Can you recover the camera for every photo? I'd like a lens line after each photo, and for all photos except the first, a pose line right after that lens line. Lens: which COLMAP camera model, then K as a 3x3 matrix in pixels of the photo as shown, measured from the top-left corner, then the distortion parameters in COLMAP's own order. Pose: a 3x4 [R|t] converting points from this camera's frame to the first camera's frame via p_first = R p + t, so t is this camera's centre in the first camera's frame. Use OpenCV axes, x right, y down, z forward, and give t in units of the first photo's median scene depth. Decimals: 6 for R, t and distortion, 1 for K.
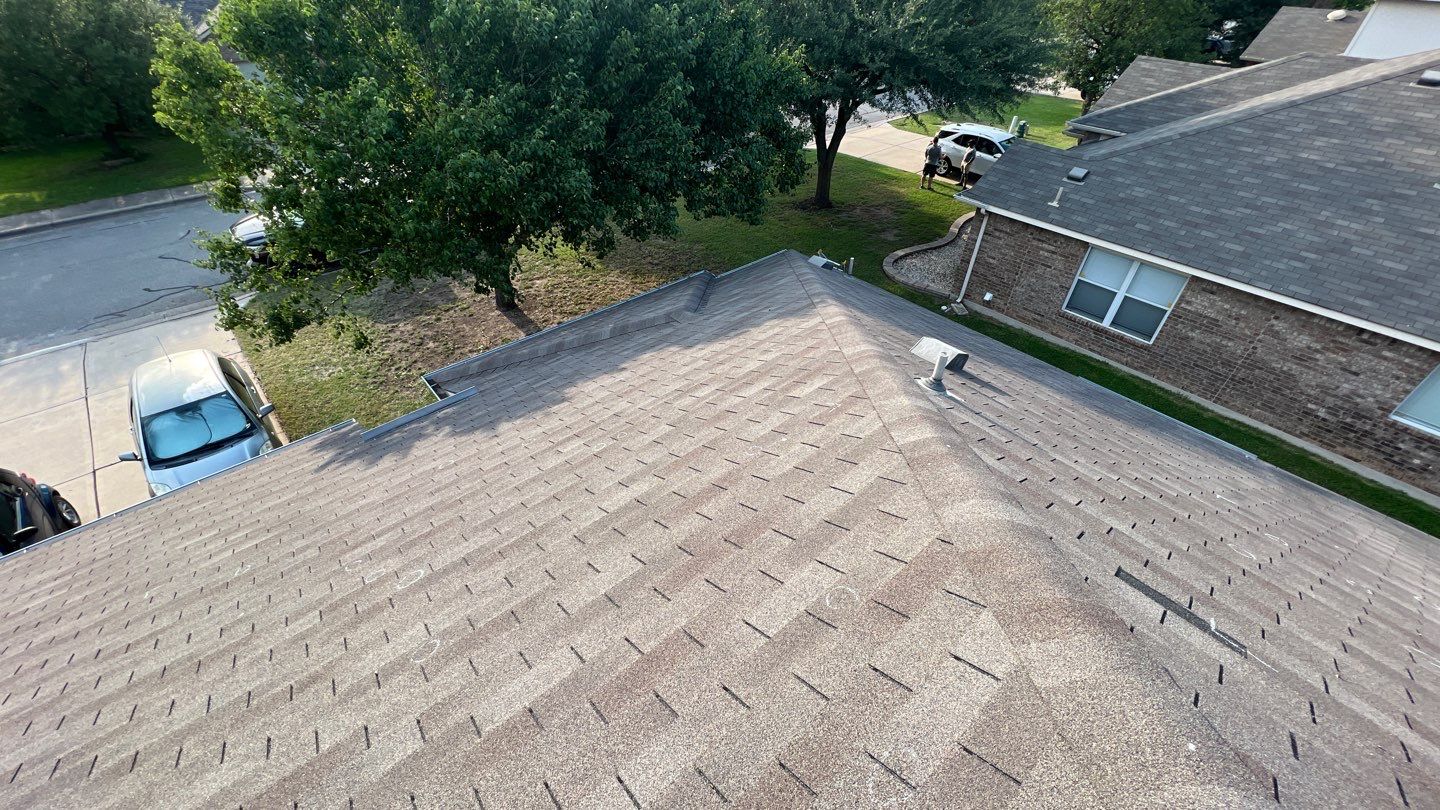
lens RADIAL K [[577.2, 0, 719.8], [0, 577.2, 397.1], [0, 0, 1]] dist [-0.000072, 0.000046]
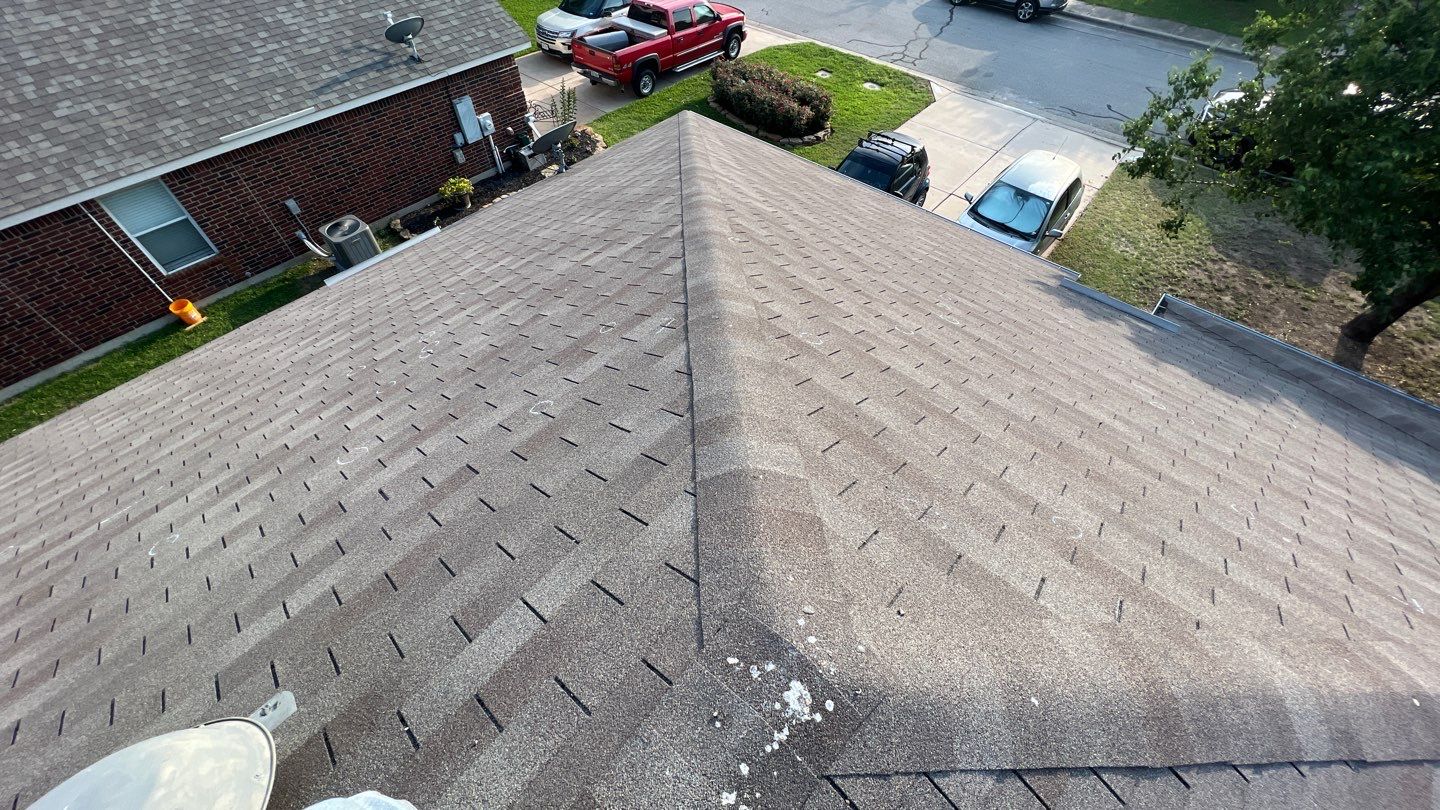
lens RADIAL K [[577.2, 0, 717.2], [0, 577.2, 397.0], [0, 0, 1]] dist [-0.000072, 0.000046]
pose [[0.128437, 0.757253, -0.640368, 0.083984], [-0.626625, 0.562452, 0.539434, 0.006076], [0.768665, 0.331988, 0.546753, -0.021216]]
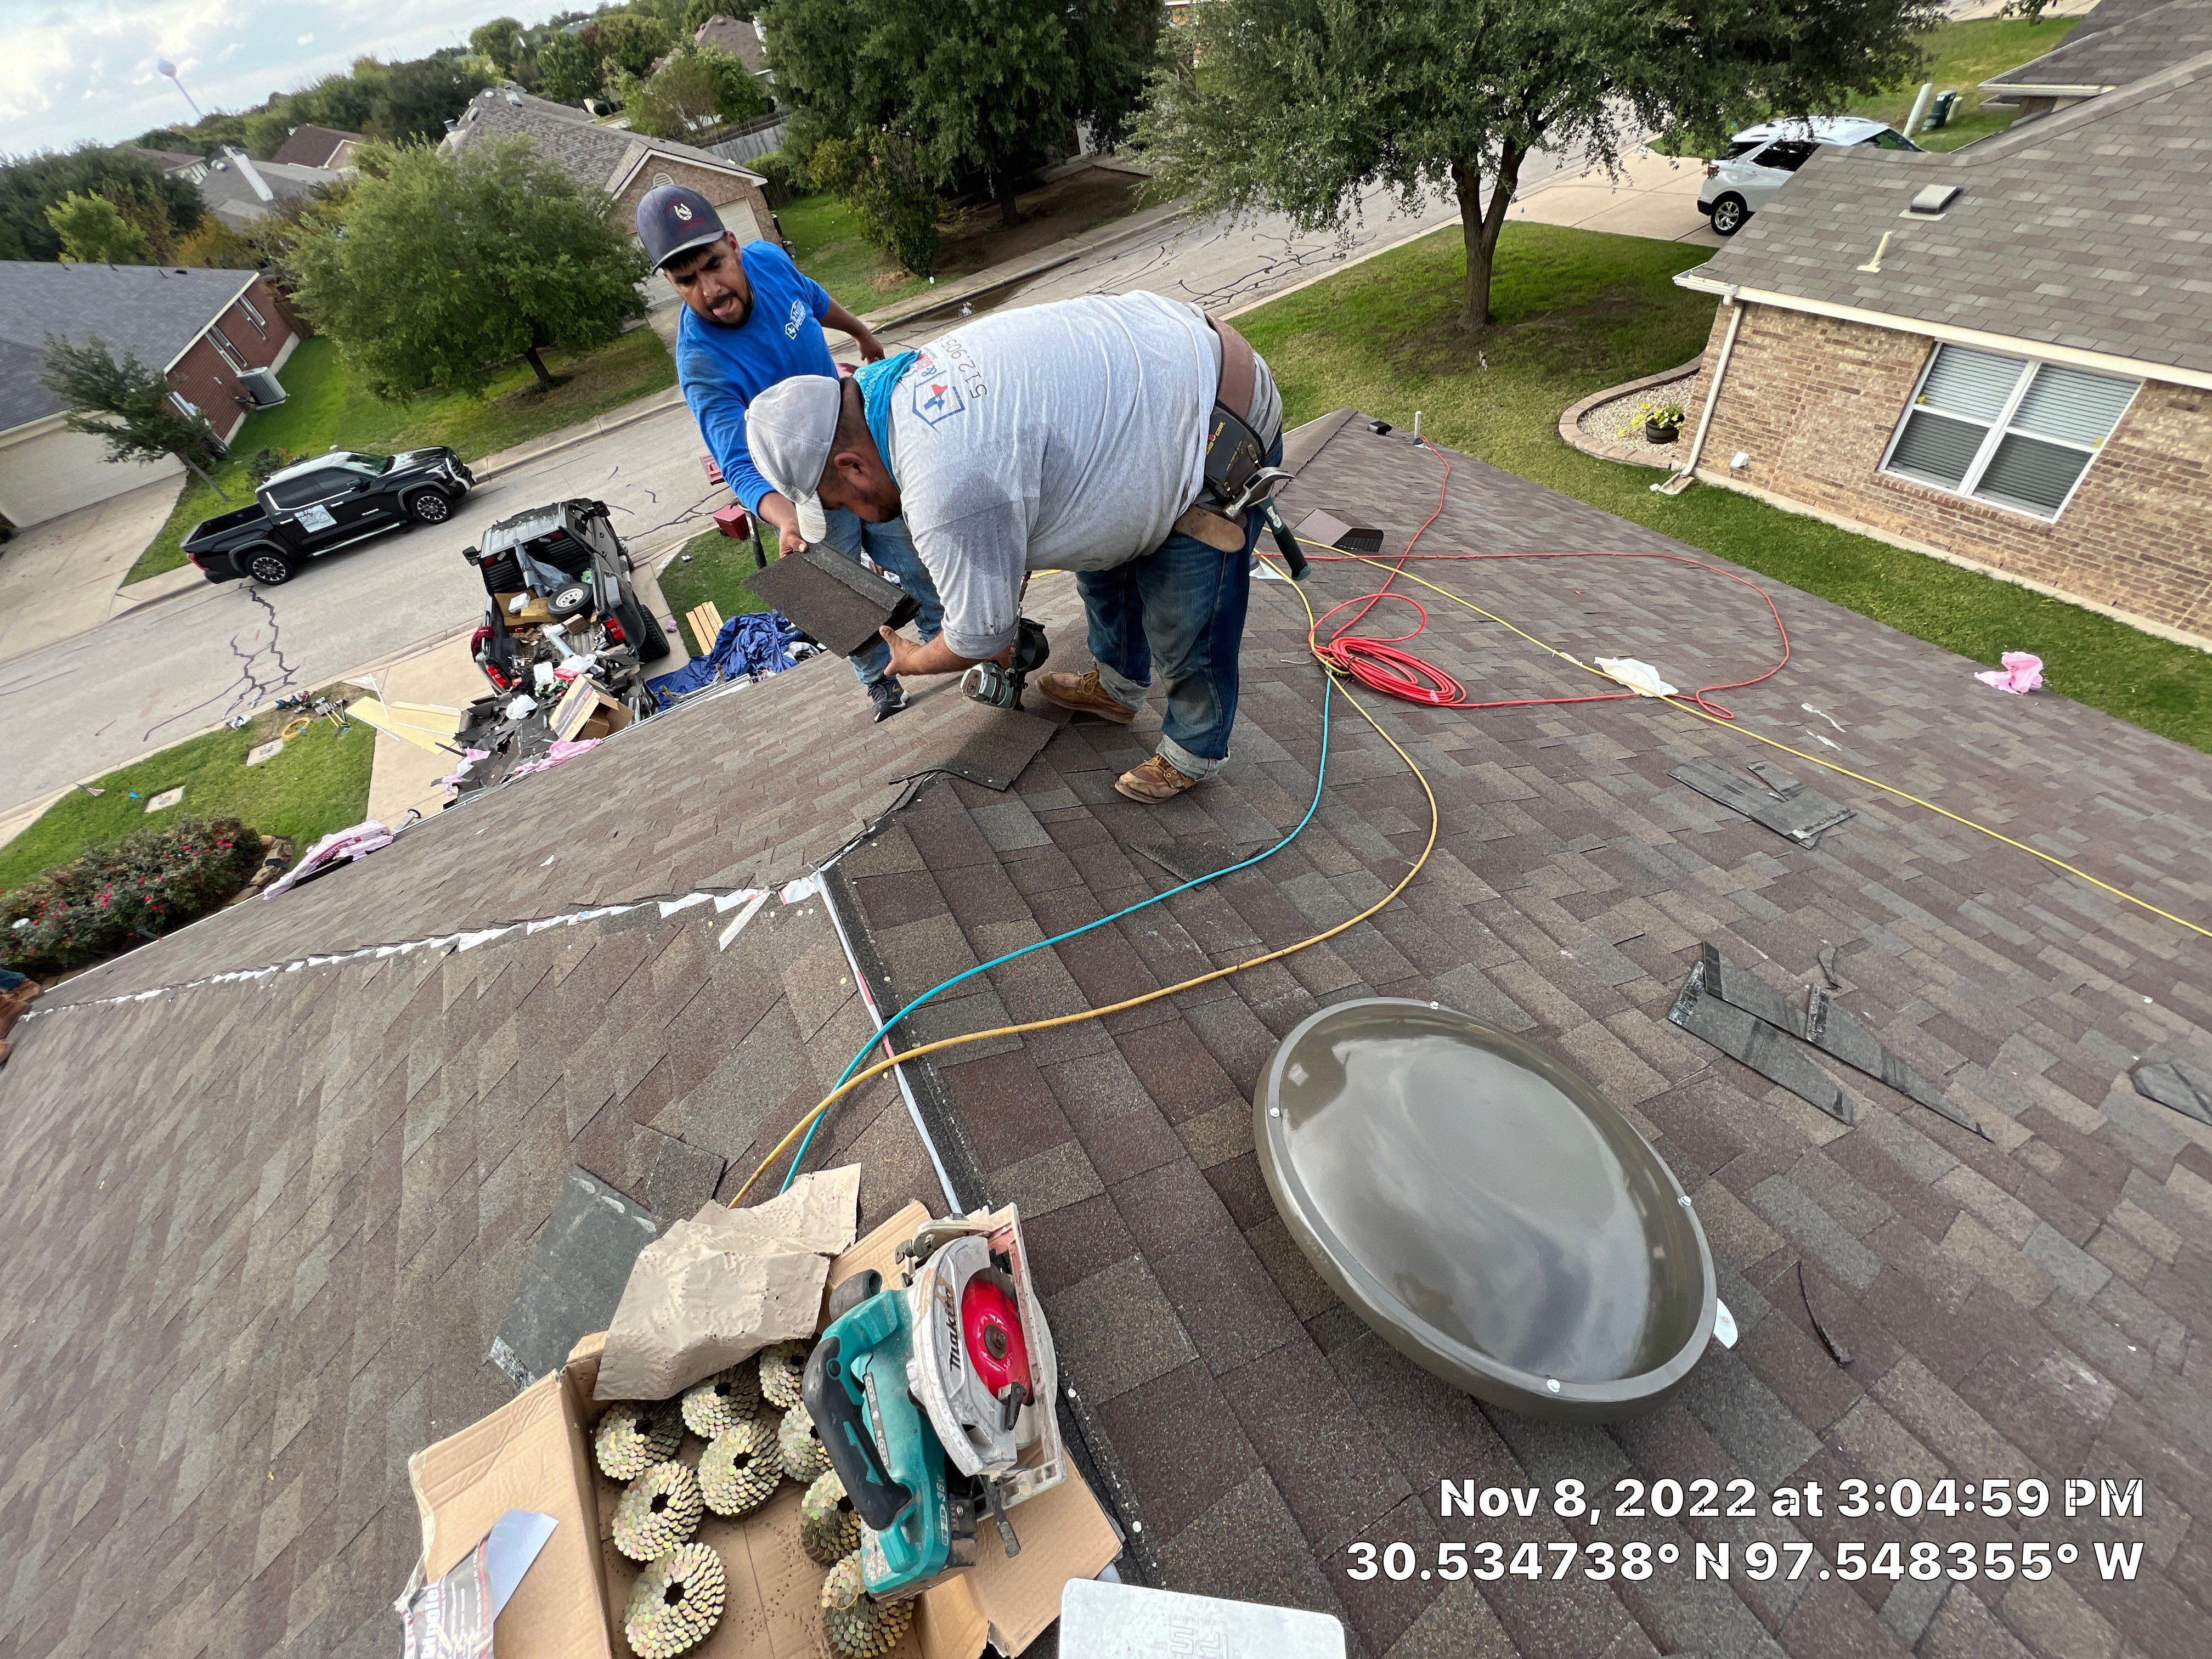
lens RADIAL K [[882.8, 0, 1100.1], [0, 882.8, 817.8], [0, 0, 1]] dist [-0.001208, 0.000184]
pose [[0.957768, 0.023242, -0.286600, 0.146342], [0.021063, 0.988379, 0.150542, 0.037965], [0.286768, -0.150220, 0.946149, -0.070194]]
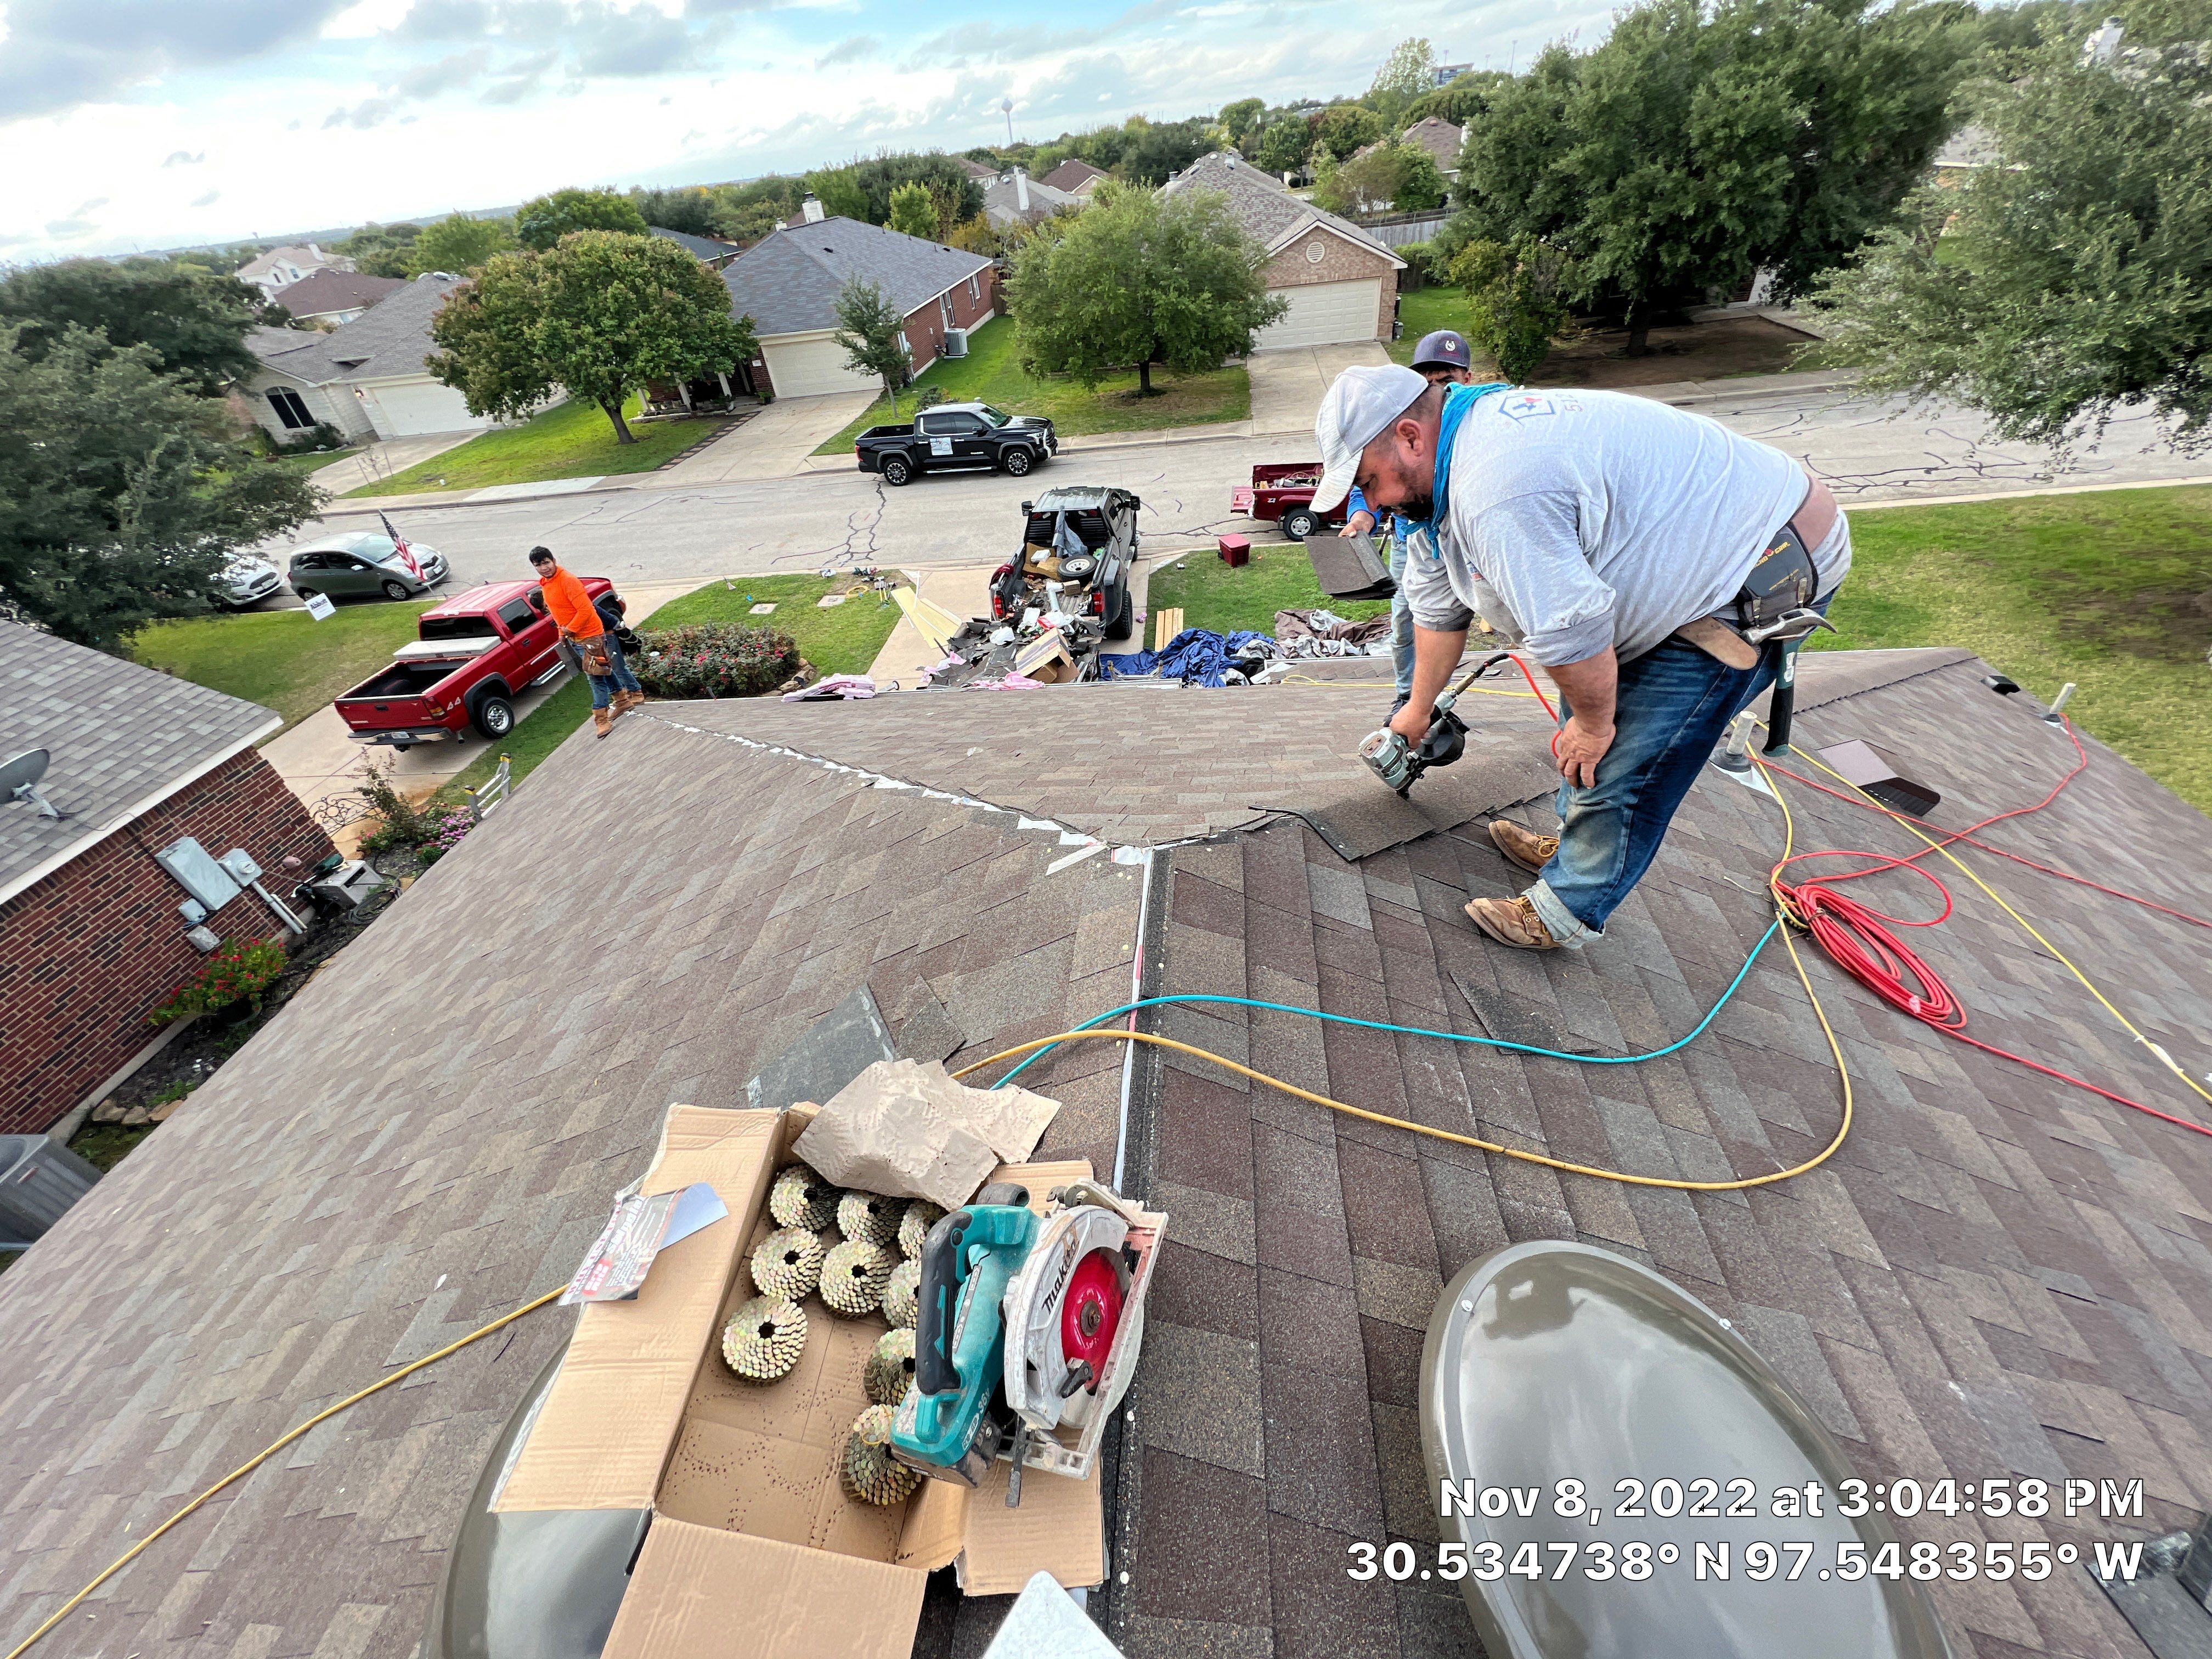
lens RADIAL K [[882.8, 0, 1101.6], [0, 882.8, 819.3], [0, 0, 1]] dist [-0.001208, 0.000184]
pose [[0.676807, 0.379737, -0.630660, 0.150005], [-0.368172, 0.916456, 0.156711, 0.041881], [0.637481, 0.126128, 0.760072, -0.071030]]
